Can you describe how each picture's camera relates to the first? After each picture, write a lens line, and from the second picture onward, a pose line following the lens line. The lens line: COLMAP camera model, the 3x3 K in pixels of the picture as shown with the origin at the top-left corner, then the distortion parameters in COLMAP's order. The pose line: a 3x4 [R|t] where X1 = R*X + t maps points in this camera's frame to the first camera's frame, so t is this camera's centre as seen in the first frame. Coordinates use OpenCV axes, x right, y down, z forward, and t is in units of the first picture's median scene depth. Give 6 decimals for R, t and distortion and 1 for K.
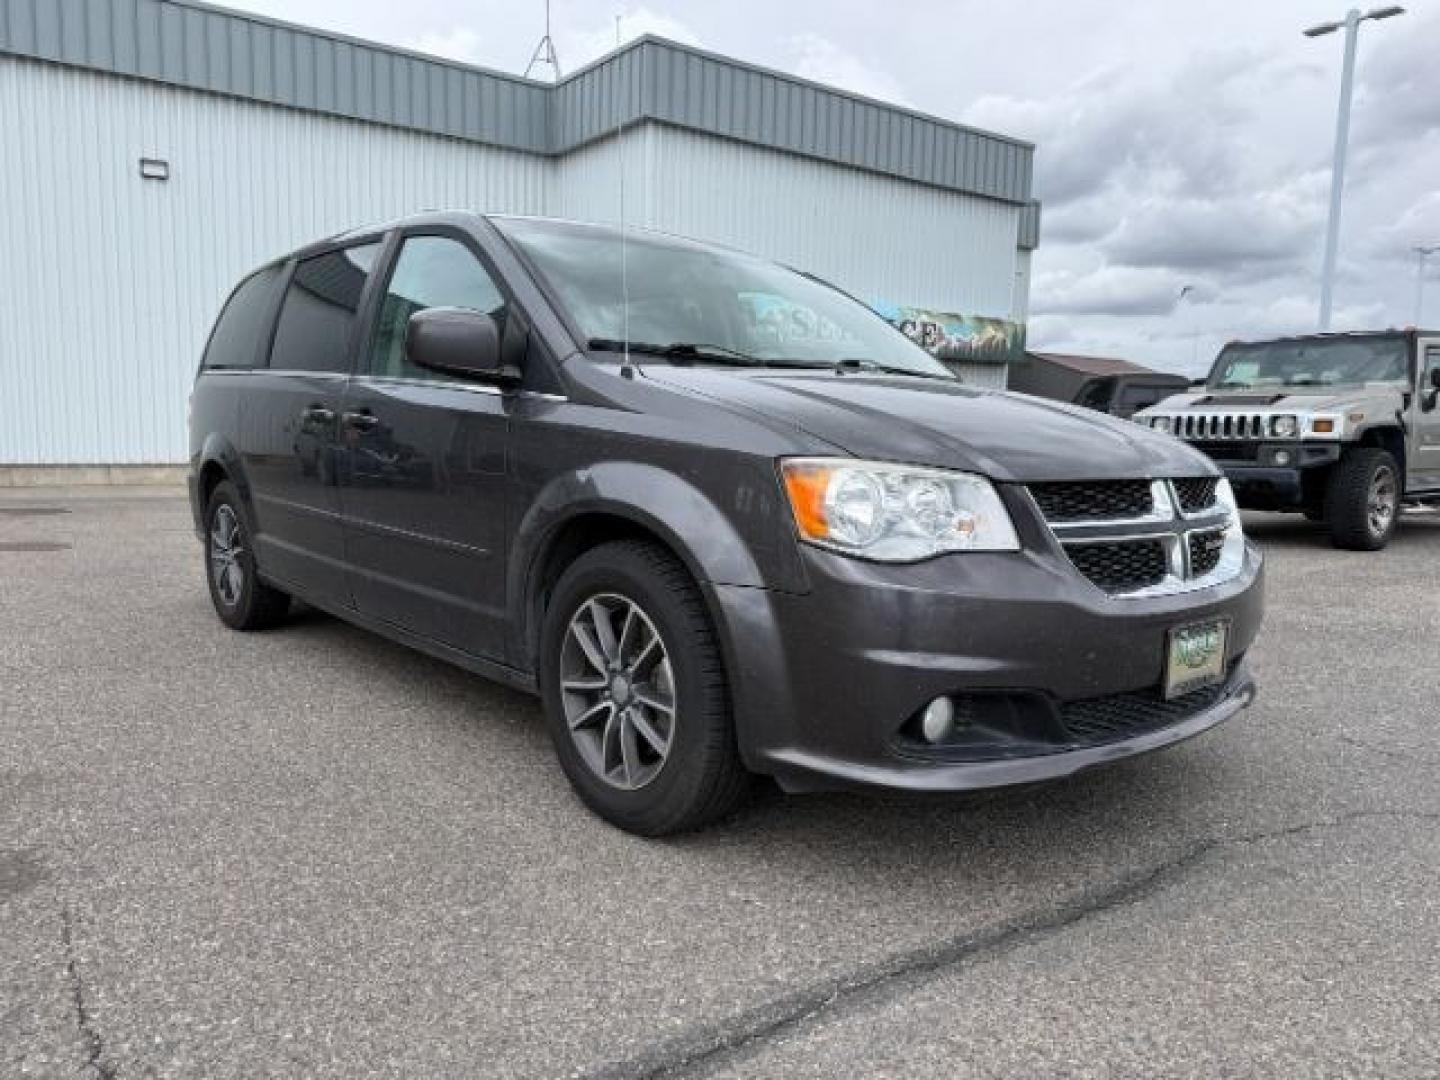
lens RADIAL K [[1052.8, 0, 723.6], [0, 1052.8, 543.5], [0, 0, 1]] dist [0.001852, -0.004654]
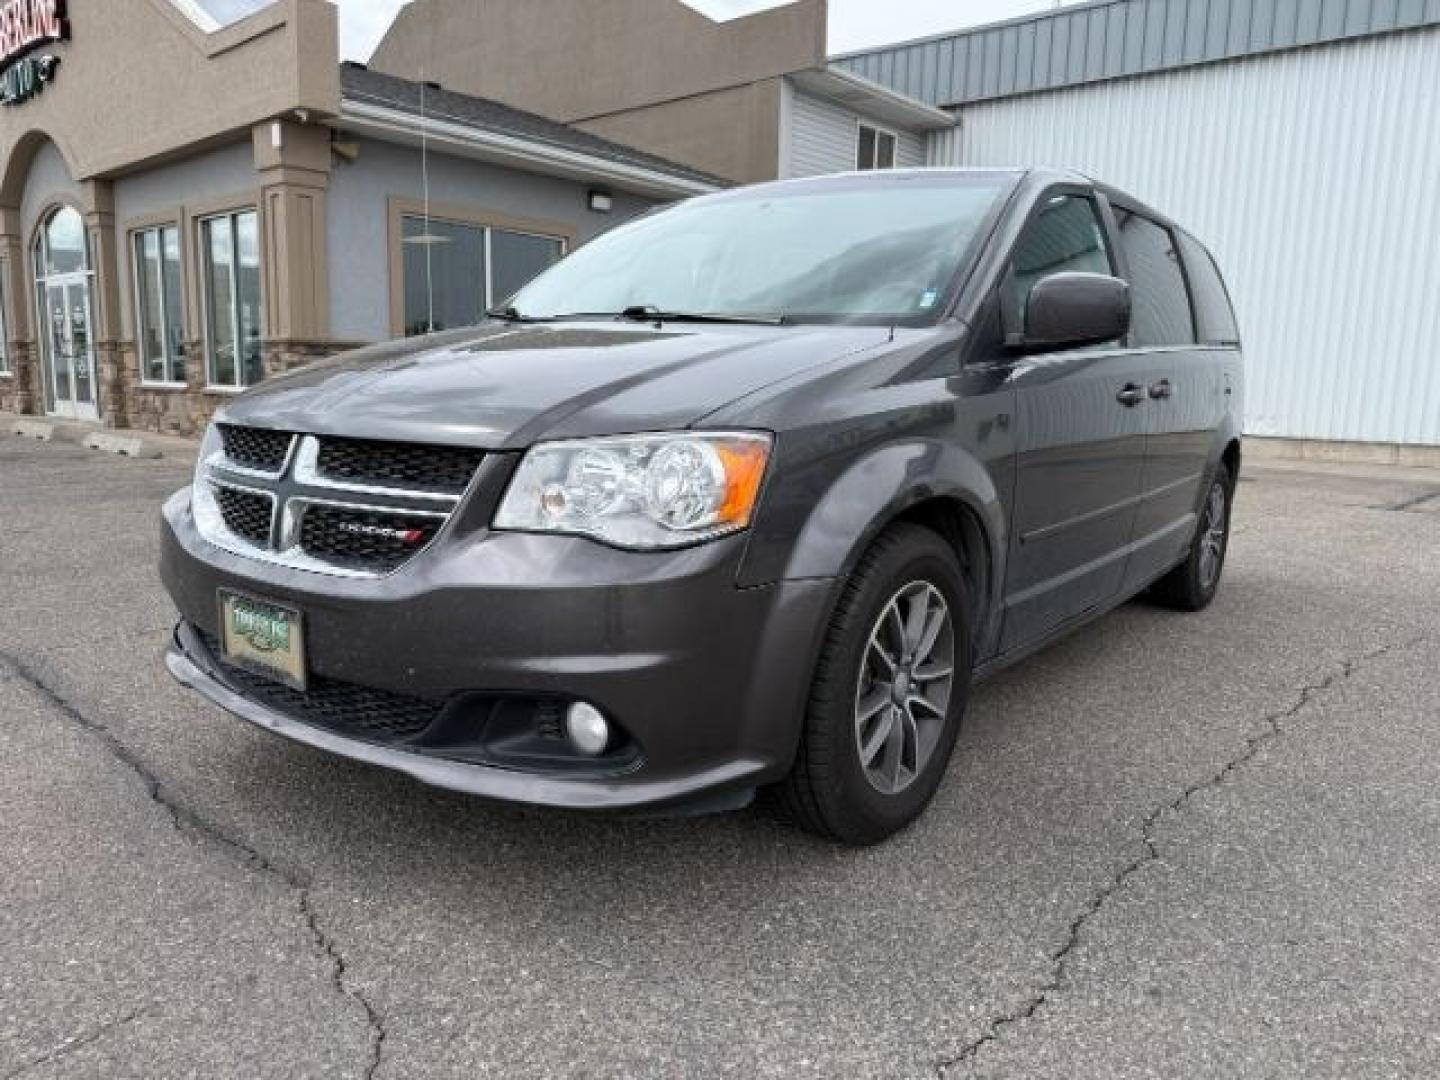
lens RADIAL K [[1052.8, 0, 723.6], [0, 1052.8, 543.5], [0, 0, 1]] dist [0.001852, -0.004654]
pose [[0.171543, 0.143589, -0.974657, 1.474351], [-0.129368, 0.984038, 0.122202, -0.136740], [0.976646, 0.105126, 0.187380, 1.310926]]
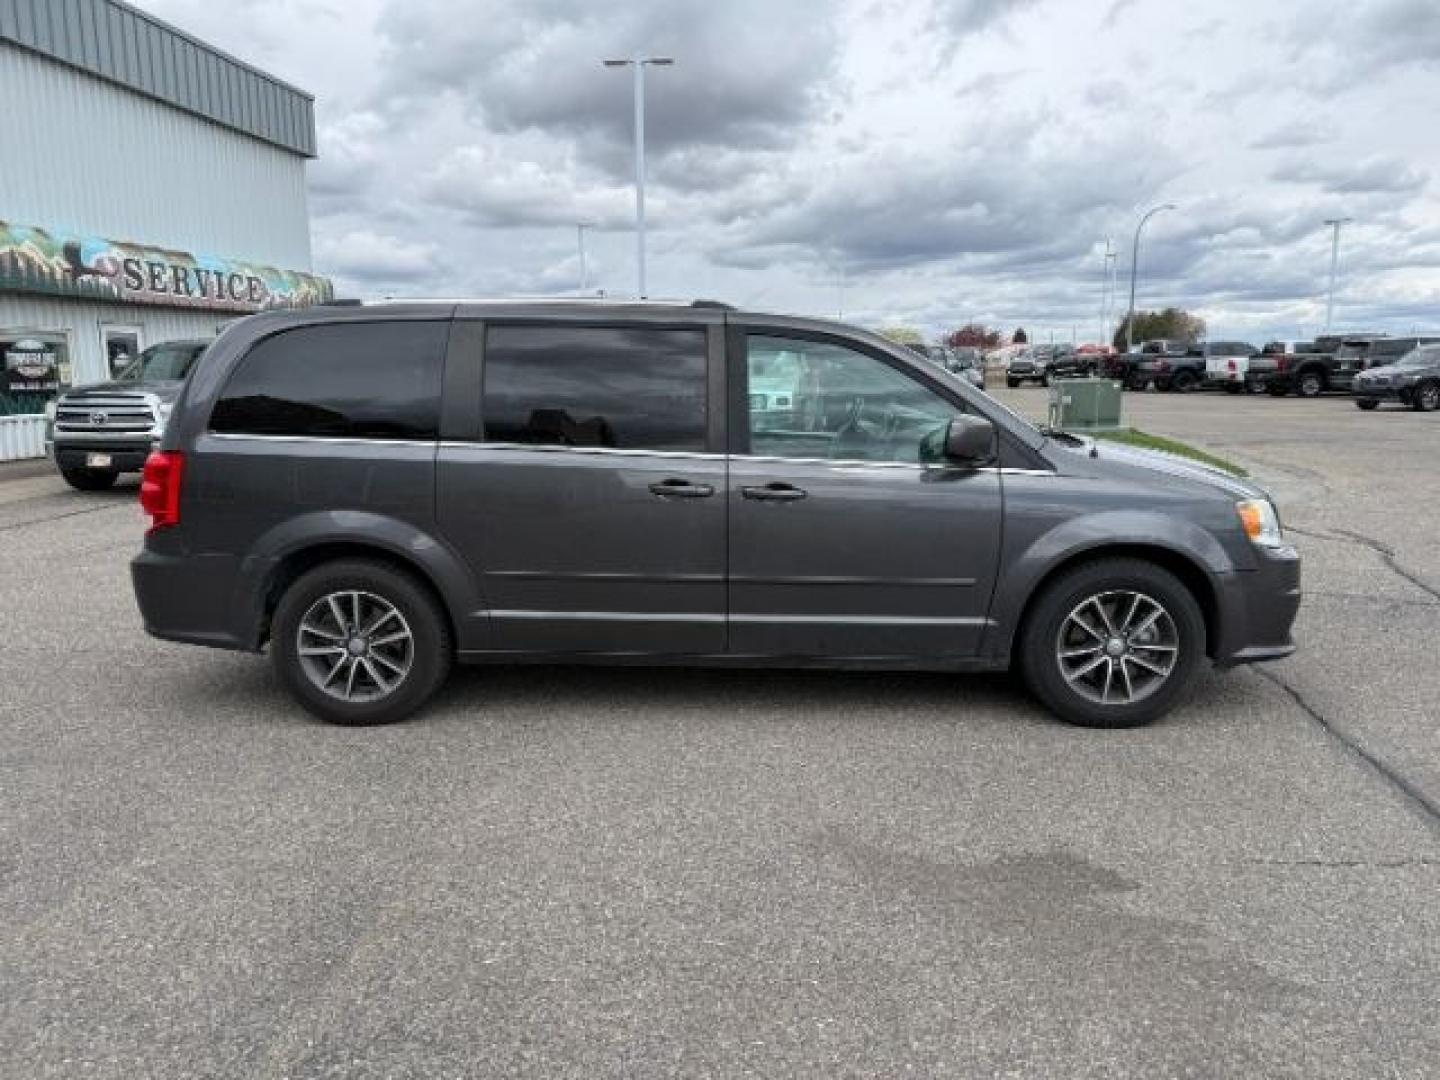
lens RADIAL K [[1052.8, 0, 723.6], [0, 1052.8, 543.5], [0, 0, 1]] dist [0.001852, -0.004654]
pose [[0.673125, -0.149397, 0.724281, -1.952729], [0.097760, 0.988763, 0.113097, -0.313793], [-0.733039, -0.005323, 0.680166, 0.362427]]
